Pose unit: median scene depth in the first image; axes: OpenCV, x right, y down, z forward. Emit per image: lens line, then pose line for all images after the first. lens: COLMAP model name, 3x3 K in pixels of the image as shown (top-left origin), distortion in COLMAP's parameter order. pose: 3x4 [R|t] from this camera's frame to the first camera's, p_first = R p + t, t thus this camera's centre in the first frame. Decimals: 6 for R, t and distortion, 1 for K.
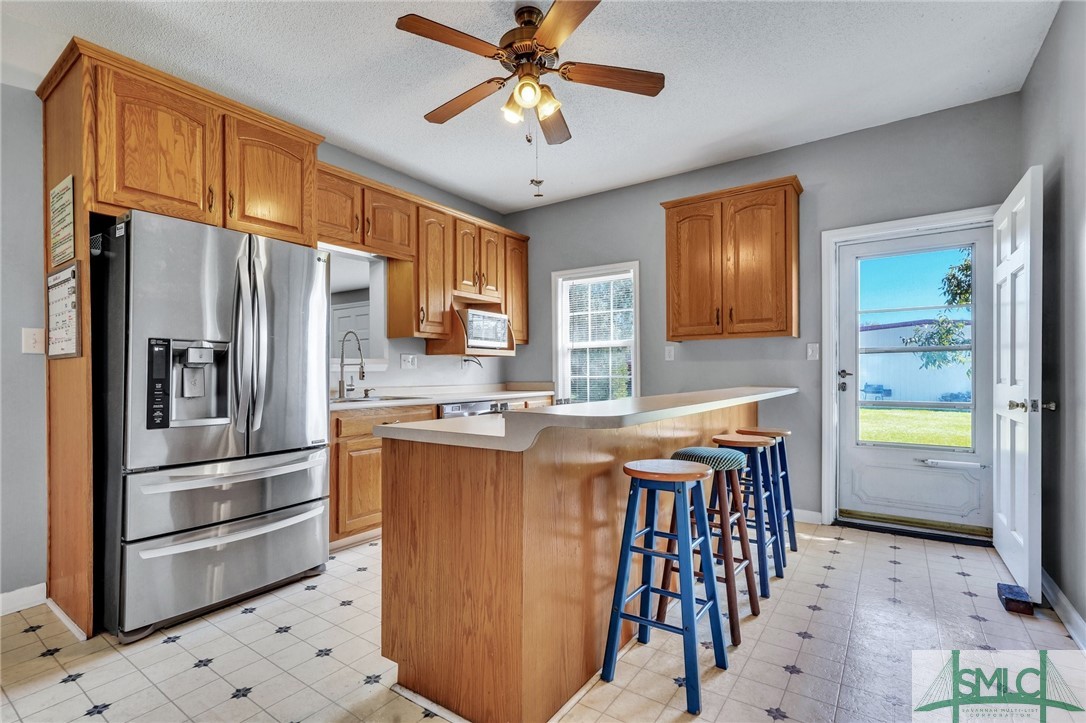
lens RADIAL K [[499.3, 0, 542.7], [0, 499.3, 374.4], [0, 0, 1]] dist [-0.001076, -0.000113]
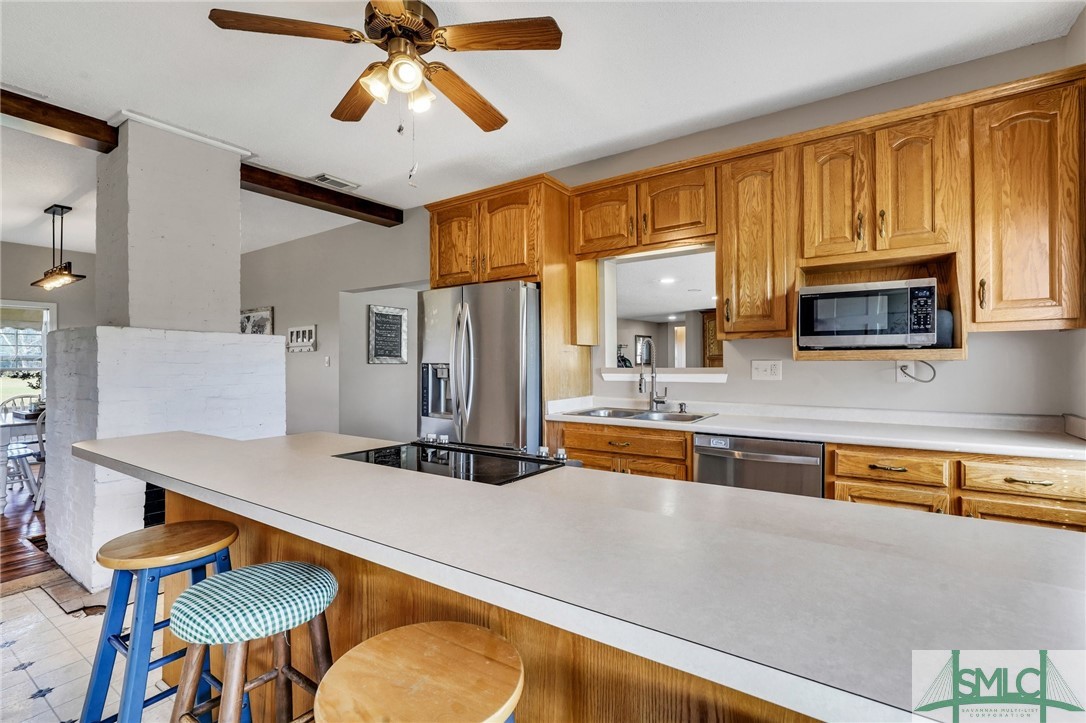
lens RADIAL K [[489.4, 0, 536.8], [0, 489.4, 361.4], [0, 0, 1]] dist [-0.002664, -0.000183]
pose [[0.015035, 0.005515, -0.999872, 0.492050], [-0.000712, 0.999985, 0.005505, -0.047972], [0.999887, 0.000629, 0.015039, 0.735598]]
